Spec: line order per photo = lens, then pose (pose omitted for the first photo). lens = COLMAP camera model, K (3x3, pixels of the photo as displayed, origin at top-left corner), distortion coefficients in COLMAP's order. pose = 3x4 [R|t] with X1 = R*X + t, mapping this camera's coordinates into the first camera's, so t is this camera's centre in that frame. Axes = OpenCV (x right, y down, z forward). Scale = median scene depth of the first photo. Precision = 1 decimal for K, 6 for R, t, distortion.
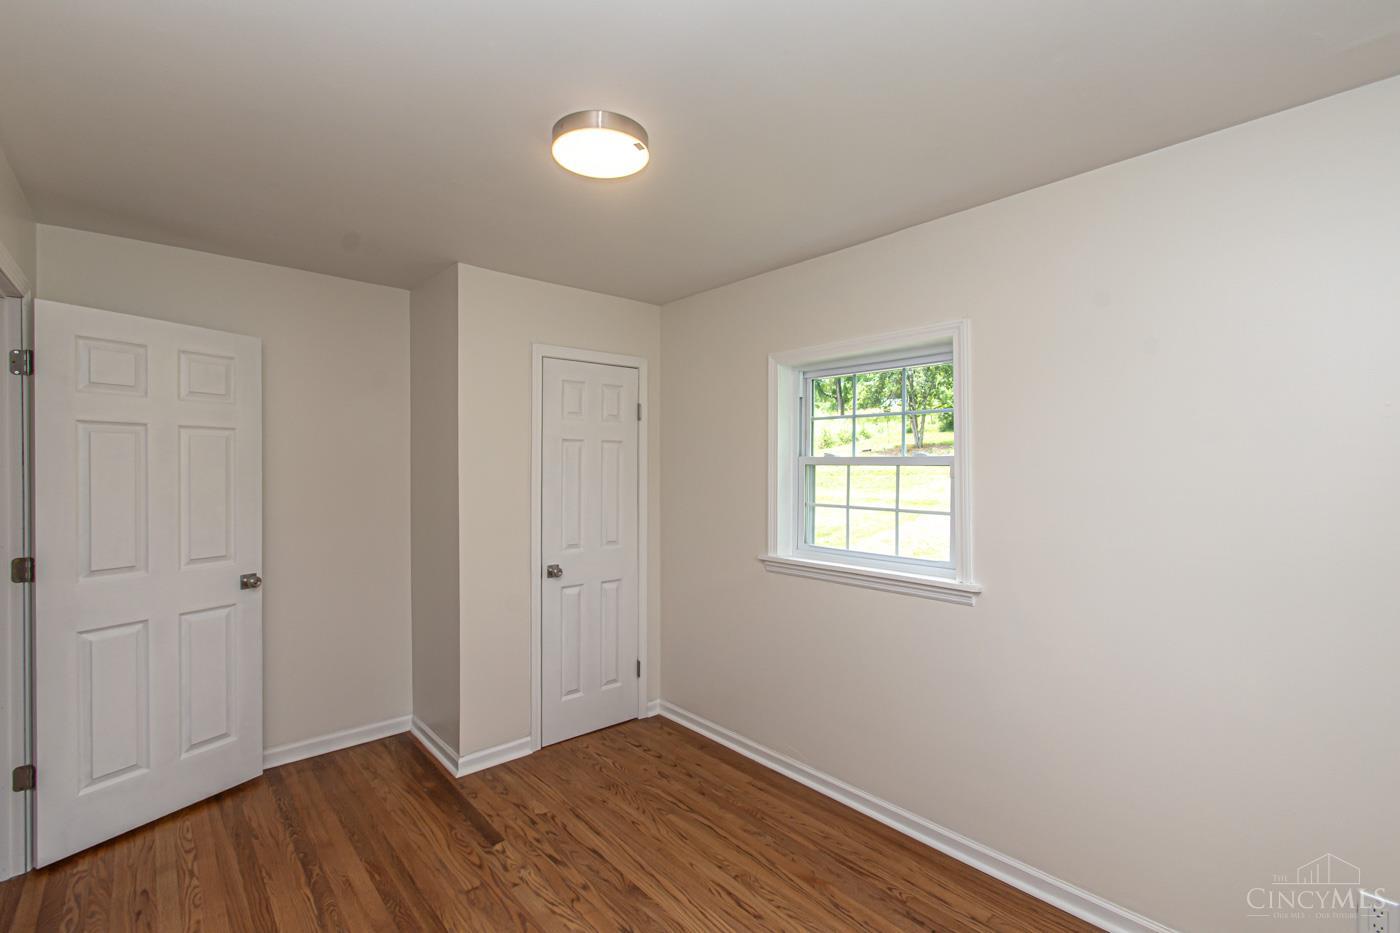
lens RADIAL K [[622.6, 0, 699.7], [0, 622.6, 481.1], [0, 0, 1]] dist [-0.004828, -0.006362]
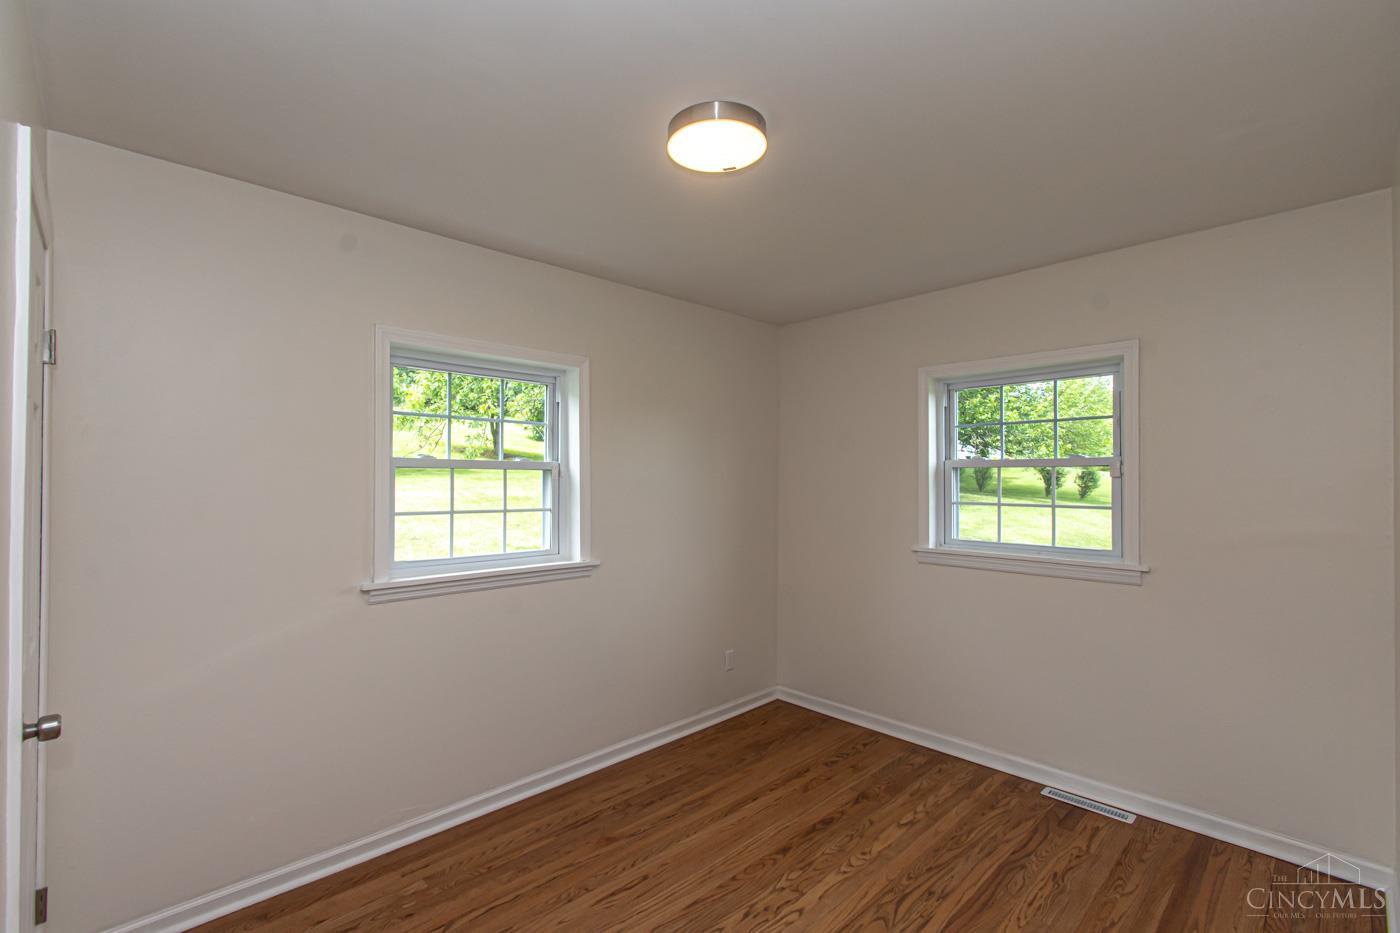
lens RADIAL K [[622.6, 0, 694.4], [0, 622.6, 468.5], [0, 0, 1]] dist [-0.004828, -0.006362]
pose [[-0.059829, -0.001804, 0.998207, -0.827019], [-0.000002, 0.999998, 0.001807, -0.031114], [-0.998209, 0.000106, -0.059829, 0.785117]]
